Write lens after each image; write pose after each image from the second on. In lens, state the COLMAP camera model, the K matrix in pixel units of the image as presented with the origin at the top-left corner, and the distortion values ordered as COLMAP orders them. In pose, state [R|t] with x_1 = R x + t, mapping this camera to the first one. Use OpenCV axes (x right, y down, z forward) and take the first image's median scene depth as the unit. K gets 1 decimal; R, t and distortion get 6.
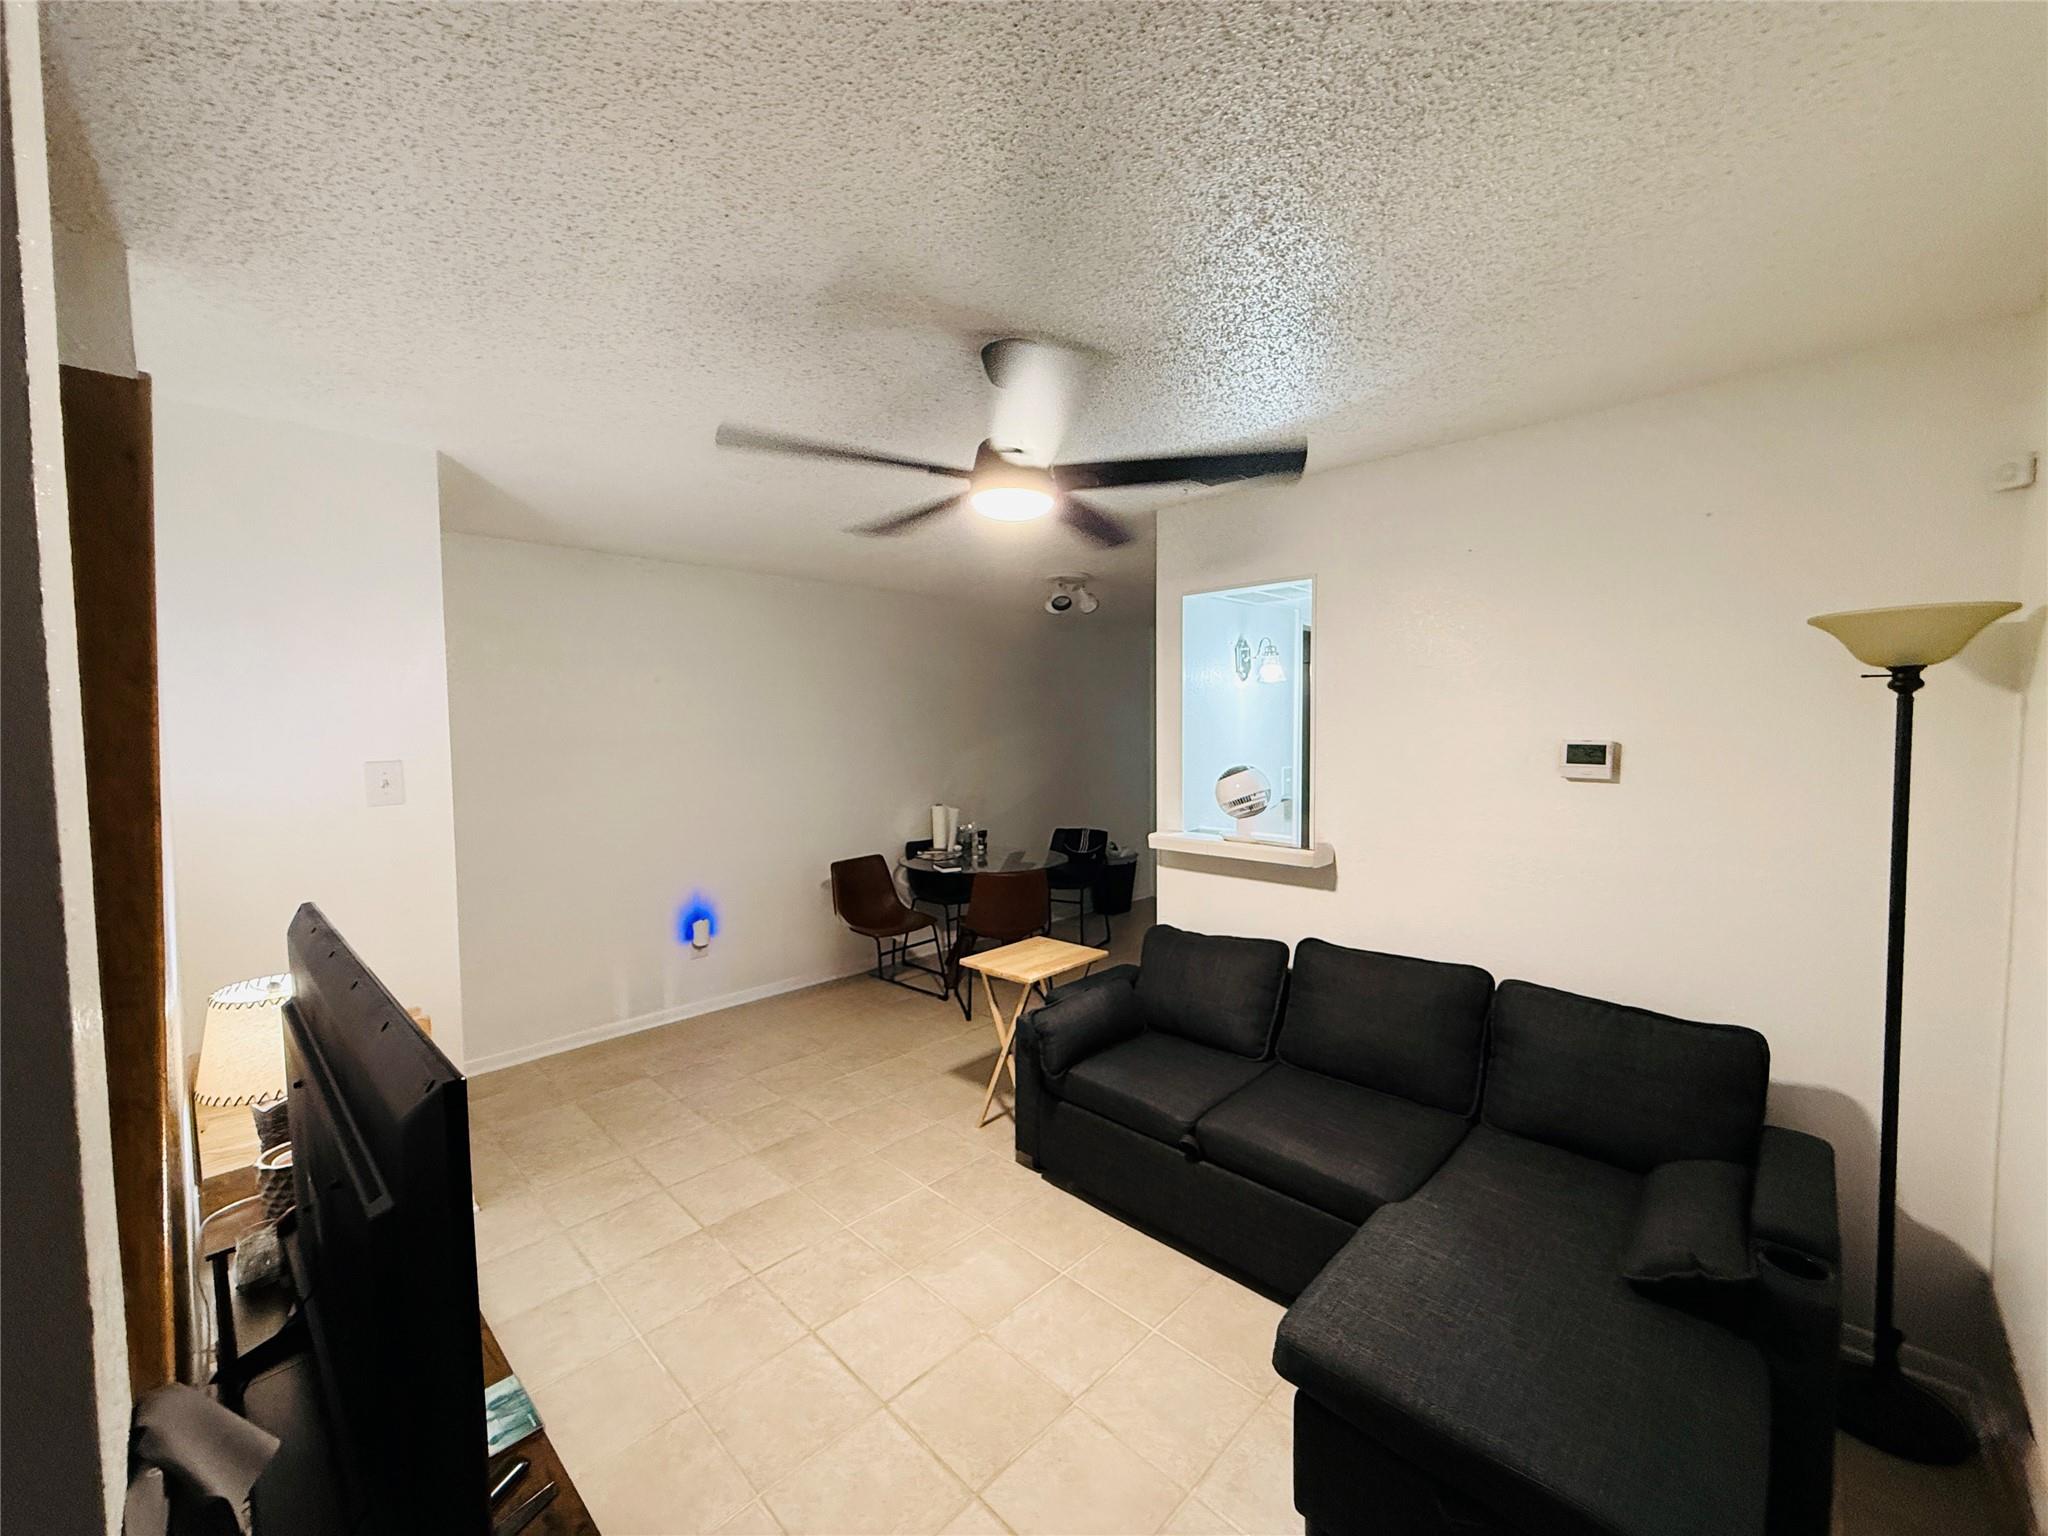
lens RADIAL K [[815.4, 0, 1016.5], [0, 815.4, 768.5], [0, 0, 1]] dist [-0.000162, -0.000221]
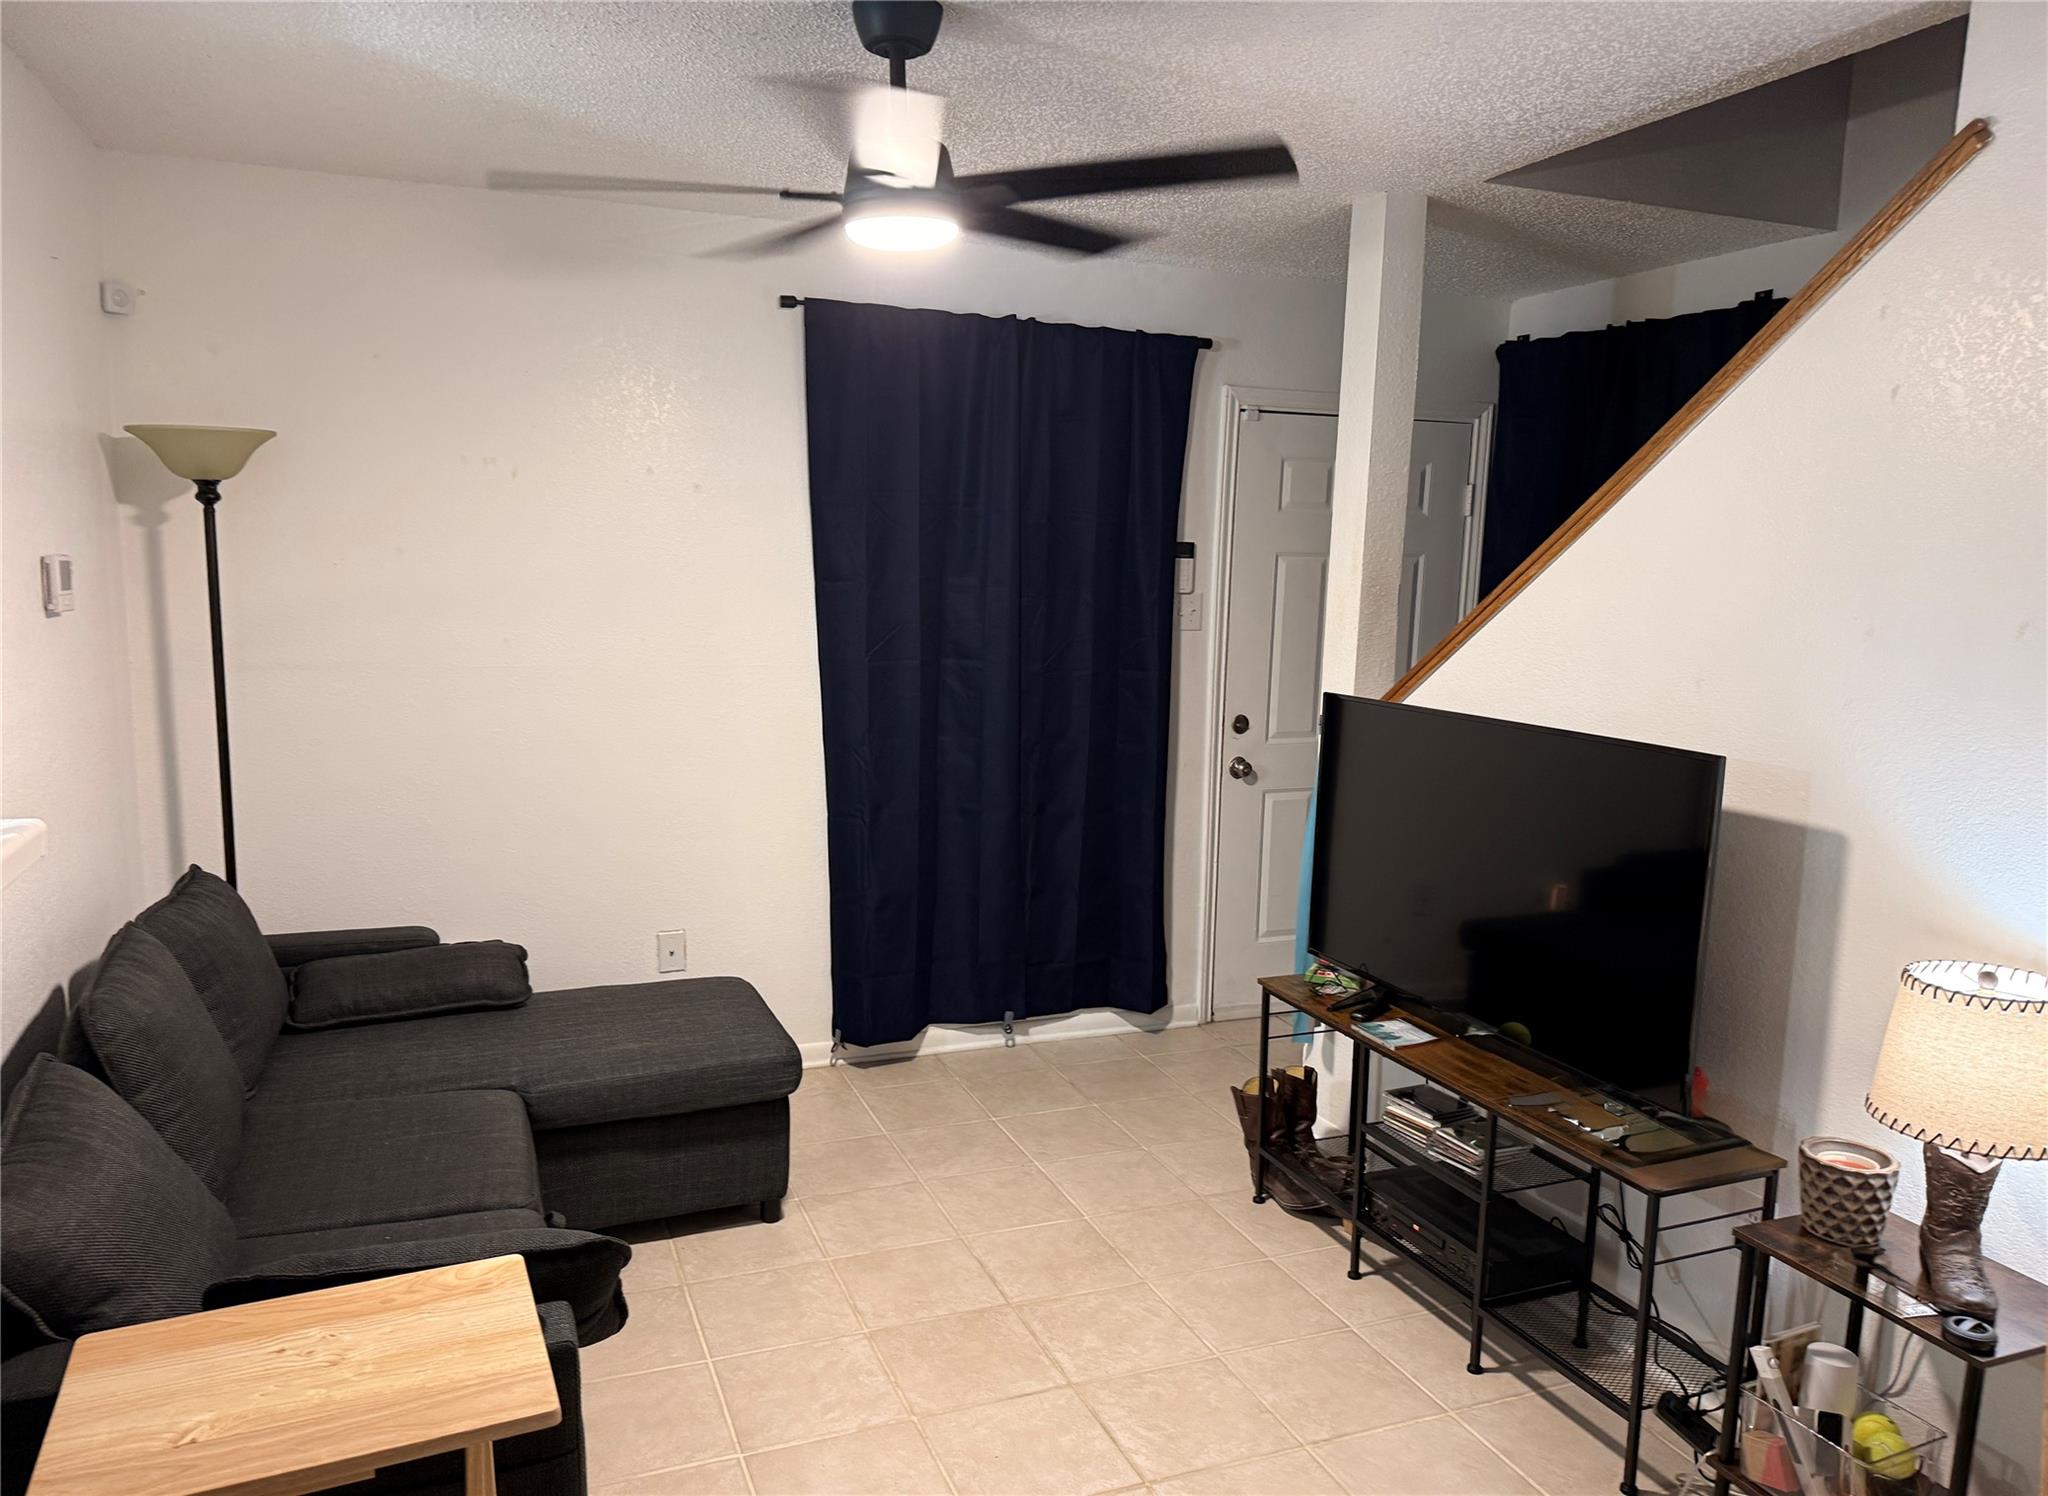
lens RADIAL K [[1413.4, 0, 1024.0], [0, 1413.4, 748.0], [0, 0, 1]] dist [0.000283, -0.000350]
pose [[-0.918775, -0.070993, 0.388345, -0.651688], [0.002119, 0.982797, 0.184678, -0.117773], [-0.394775, 0.170501, -0.902819, 2.287594]]
